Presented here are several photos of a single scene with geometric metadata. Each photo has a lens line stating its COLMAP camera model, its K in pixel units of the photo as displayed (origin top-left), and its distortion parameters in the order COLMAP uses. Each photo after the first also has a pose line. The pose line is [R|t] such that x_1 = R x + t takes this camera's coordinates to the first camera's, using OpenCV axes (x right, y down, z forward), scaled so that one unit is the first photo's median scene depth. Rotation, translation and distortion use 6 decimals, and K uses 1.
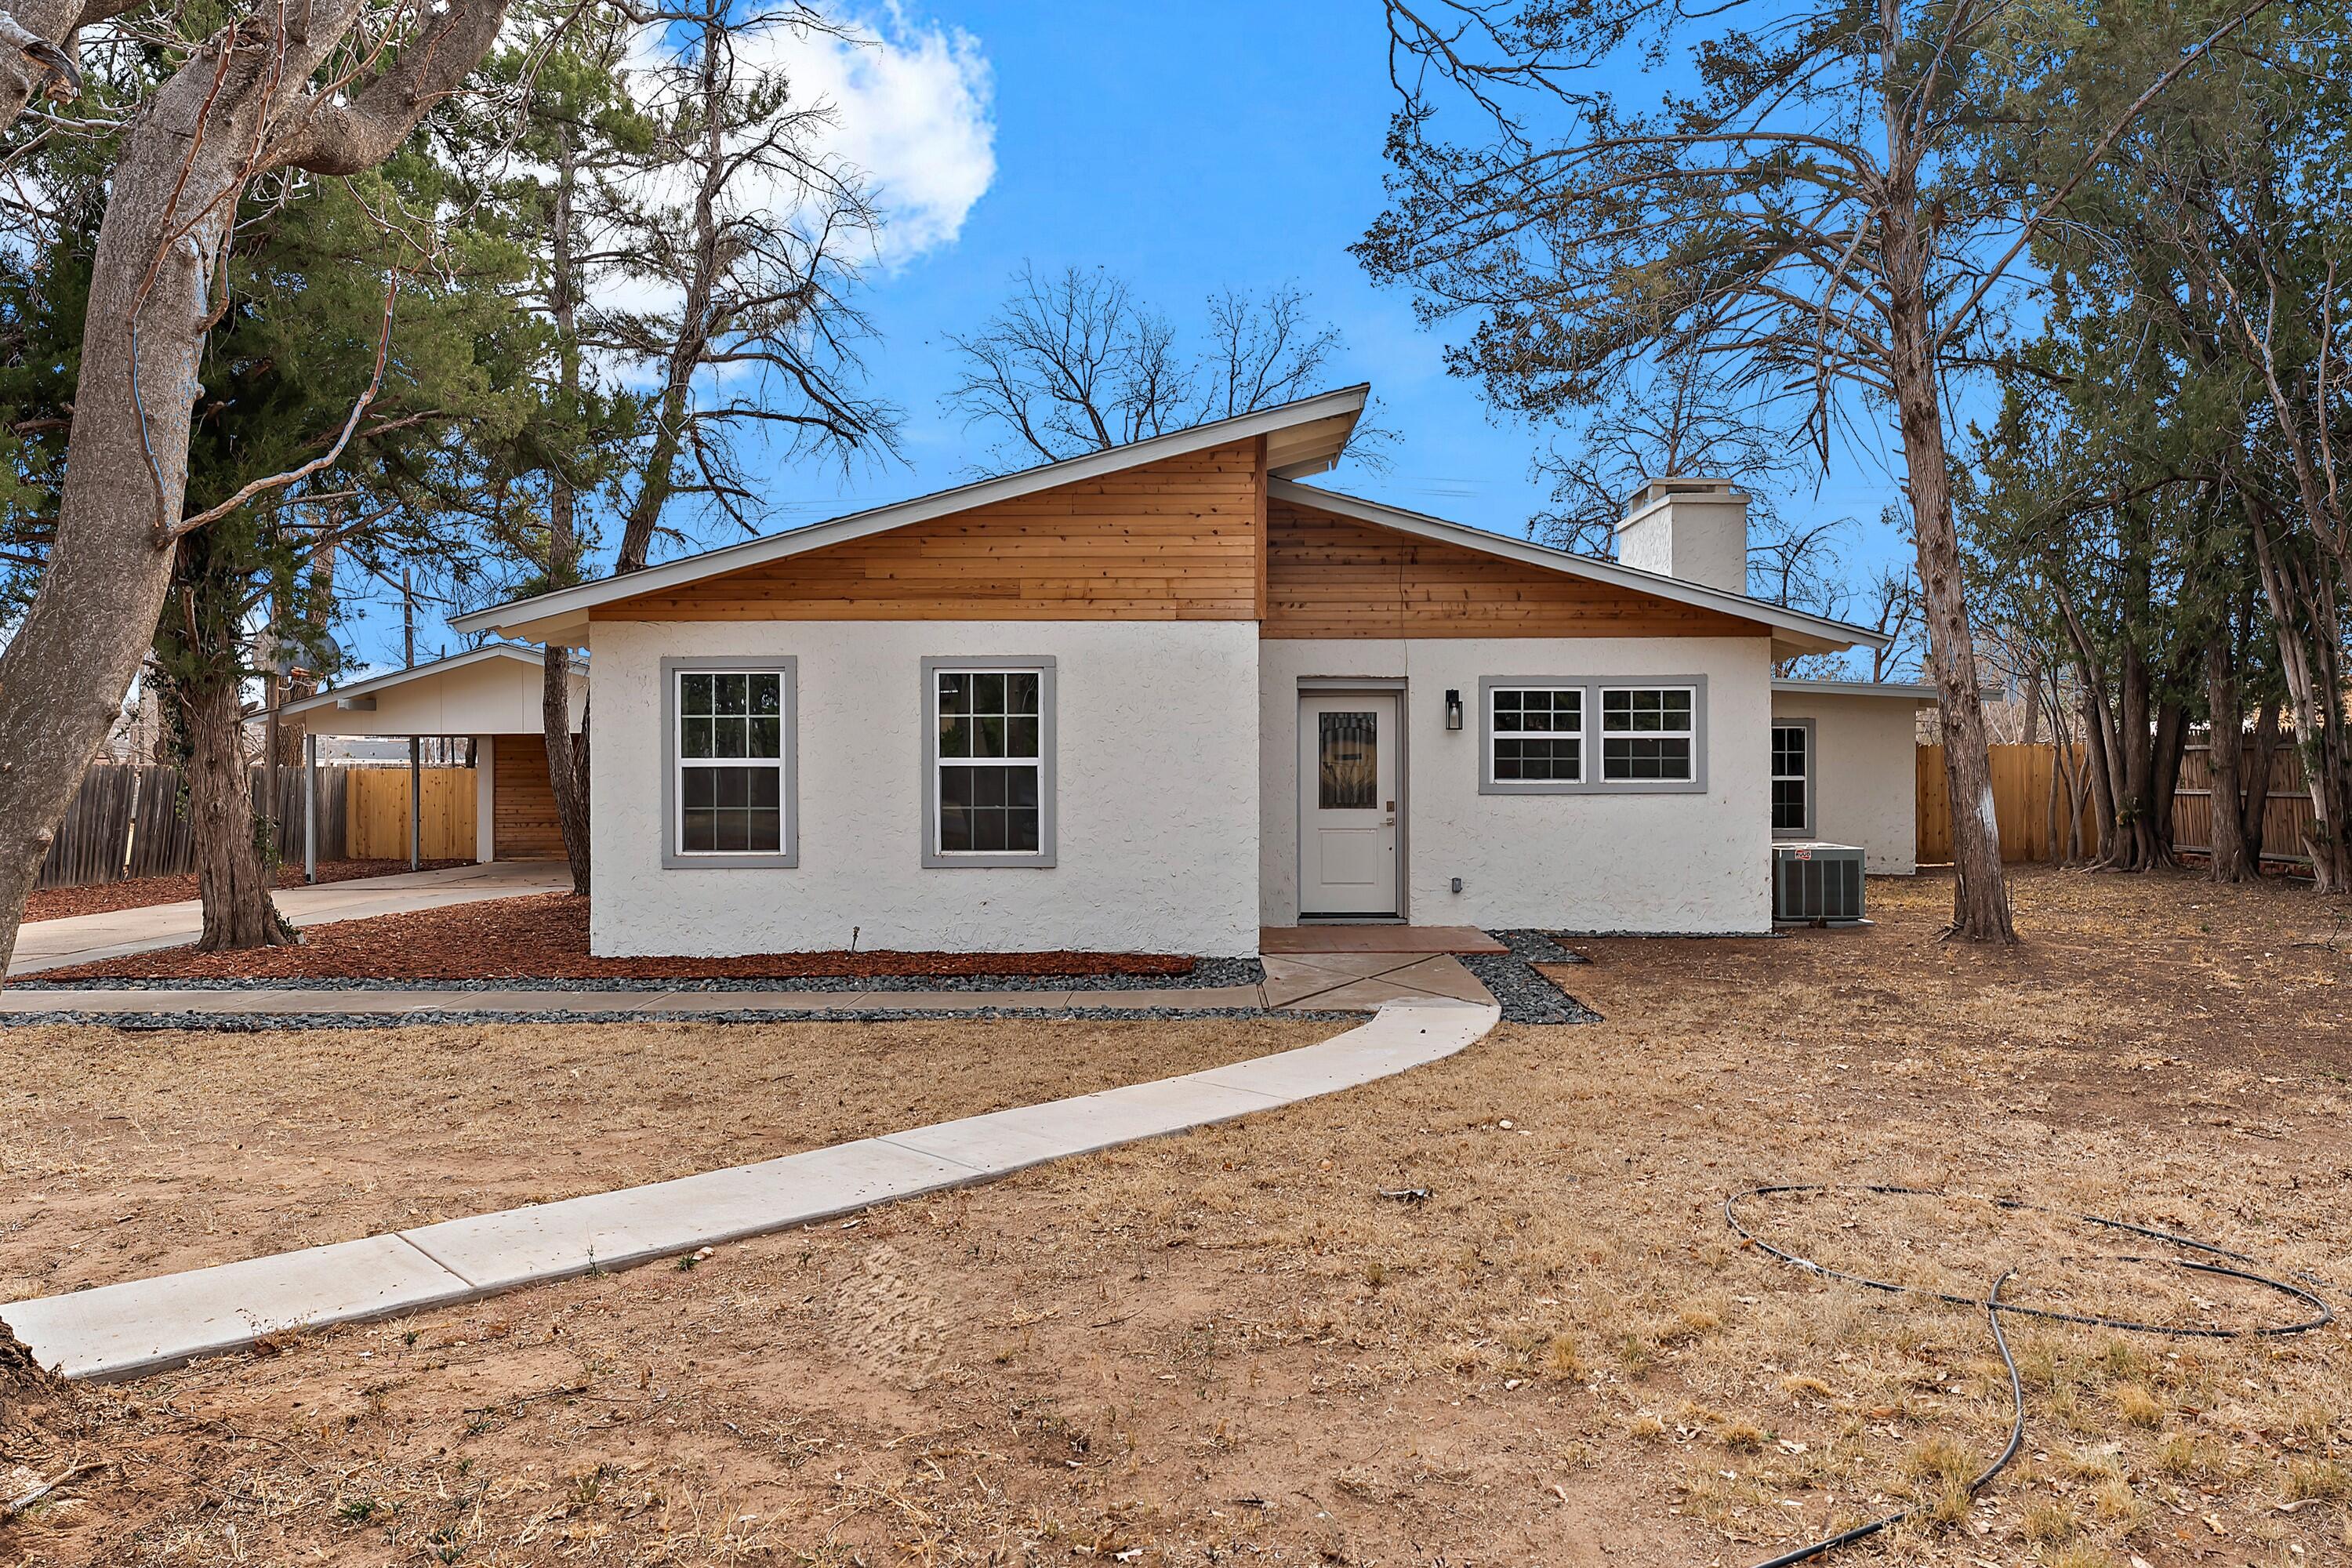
lens RADIAL K [[1626.1, 0, 1176.2], [0, 1626.1, 780.6], [0, 0, 1]] dist [-0.000080, 0.000054]
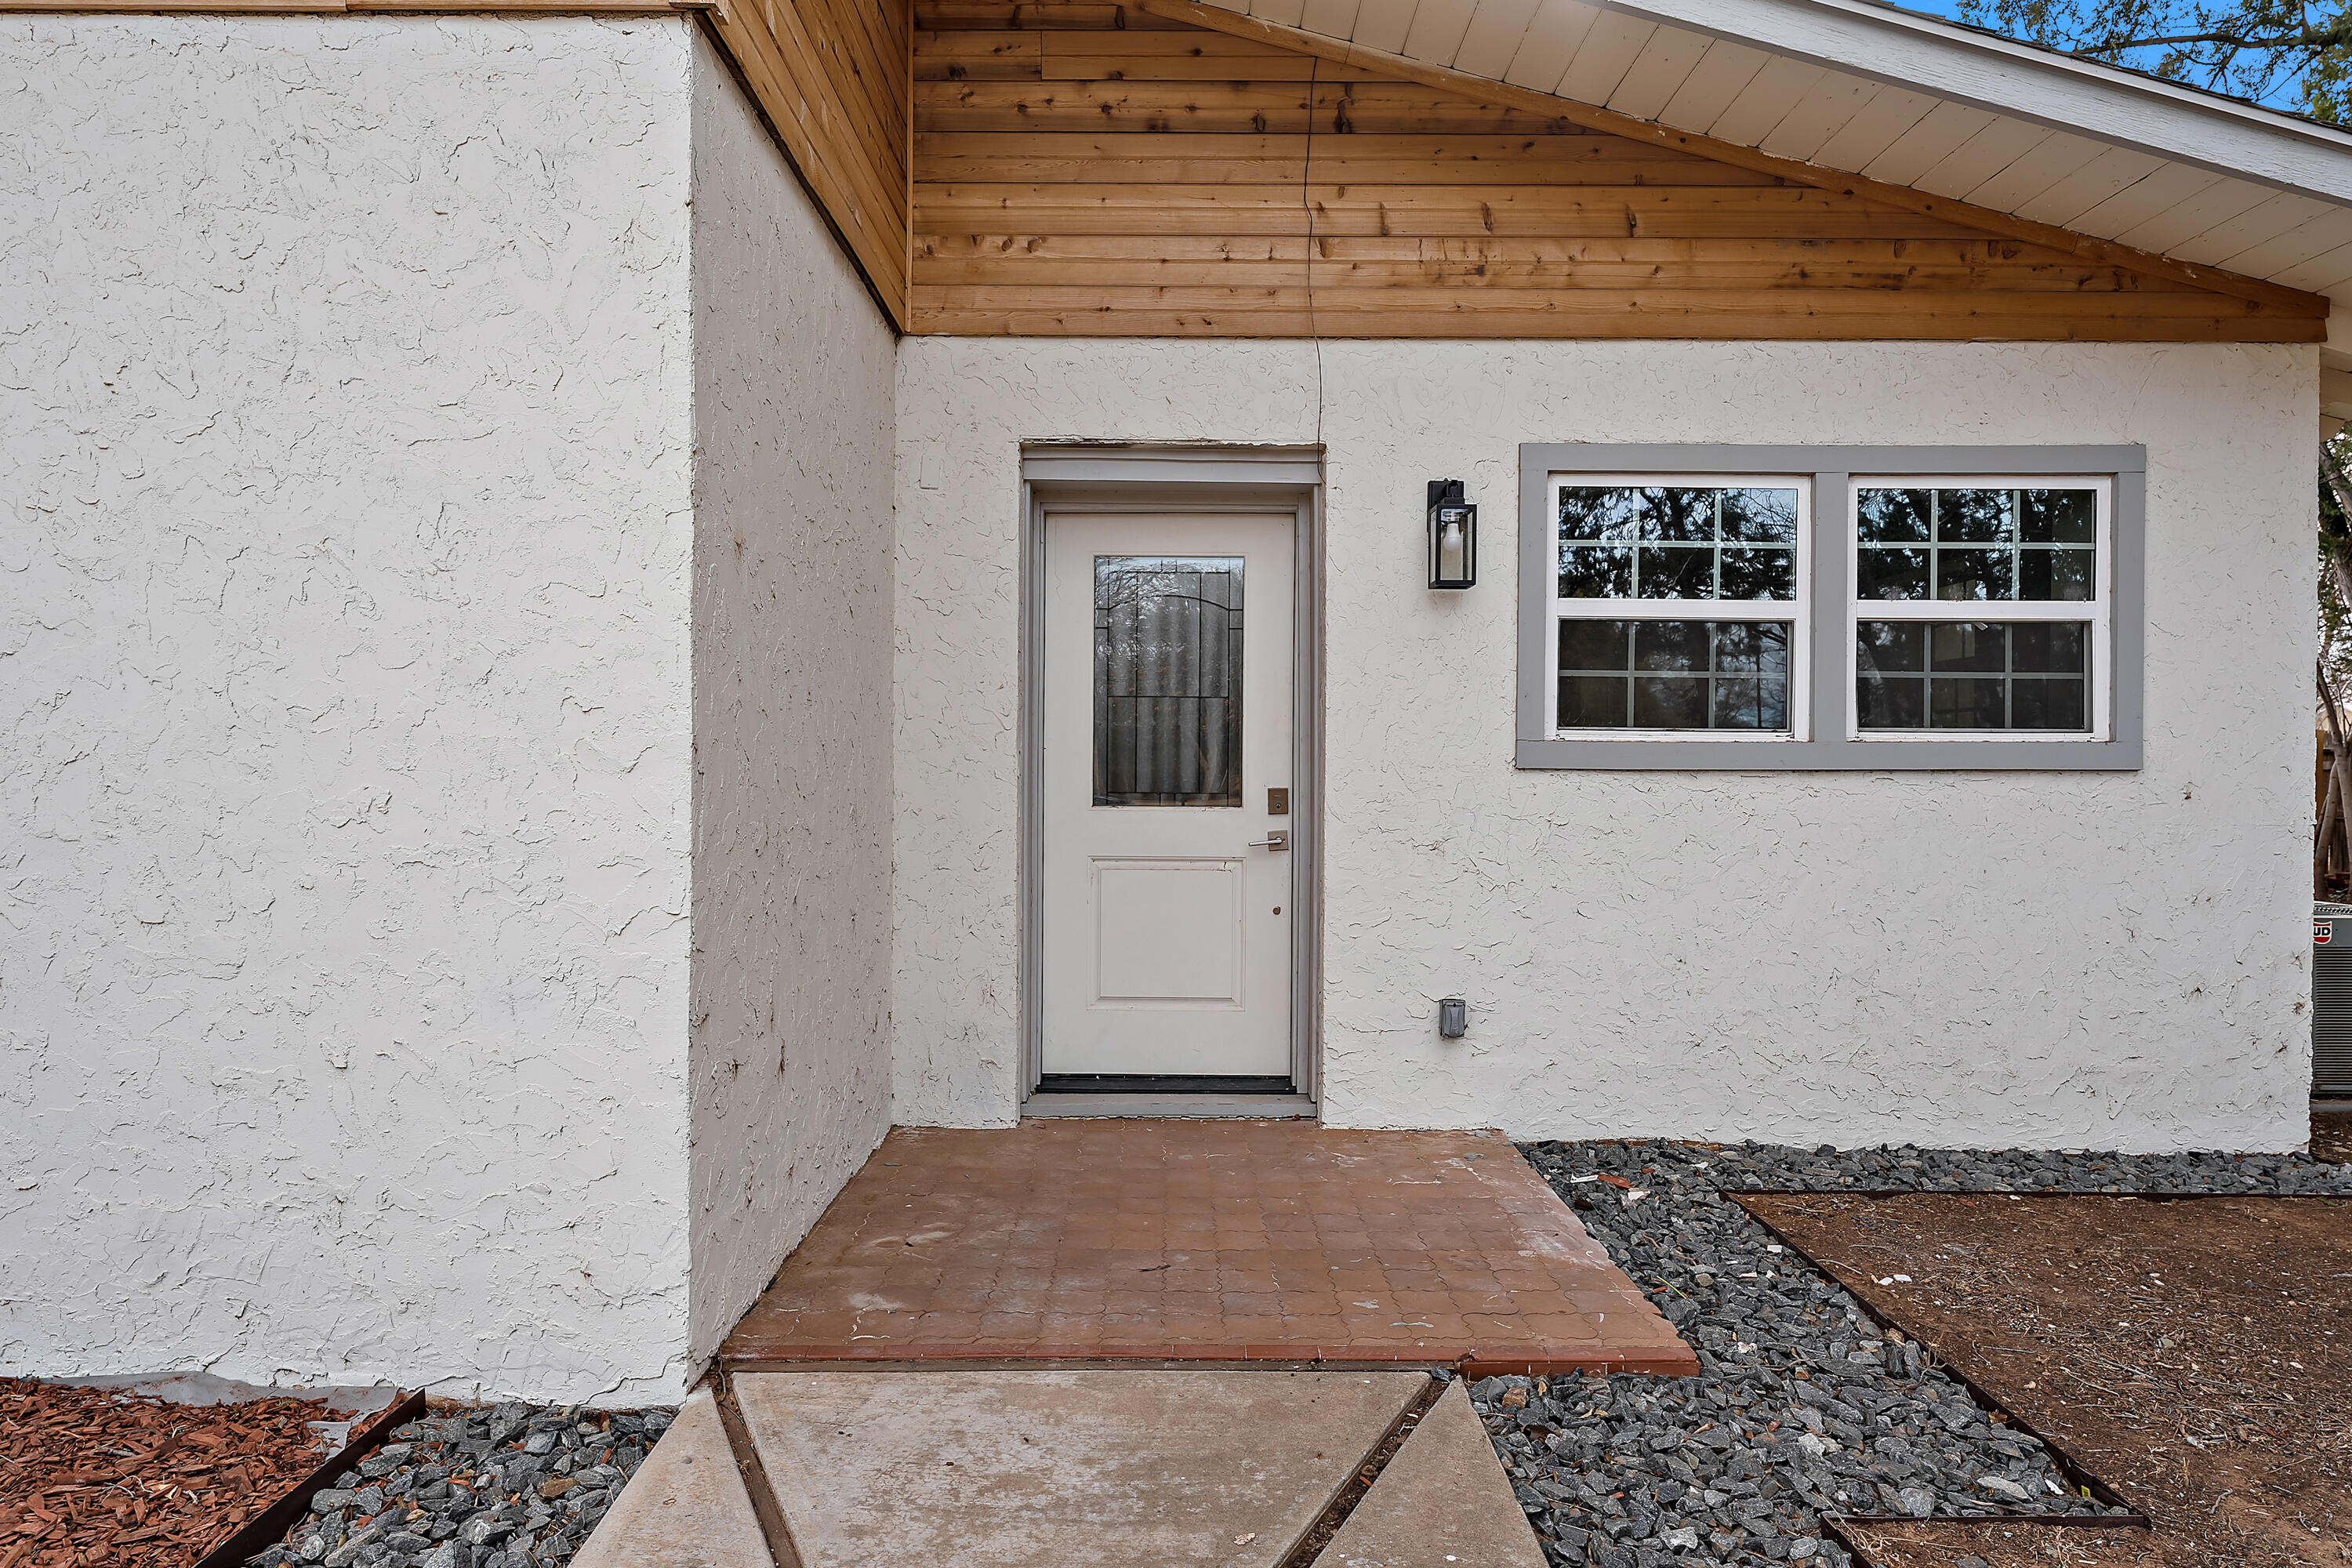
lens RADIAL K [[1288.9, 0, 1174.5], [0, 1288.9, 789.5], [0, 0, 1]] dist [0.000233, -0.000136]
pose [[0.999943, 0.009292, 0.005207, 0.108170], [-0.009286, 0.999956, -0.001117, 0.014076], [-0.005217, 0.001068, 0.999986, 0.710894]]
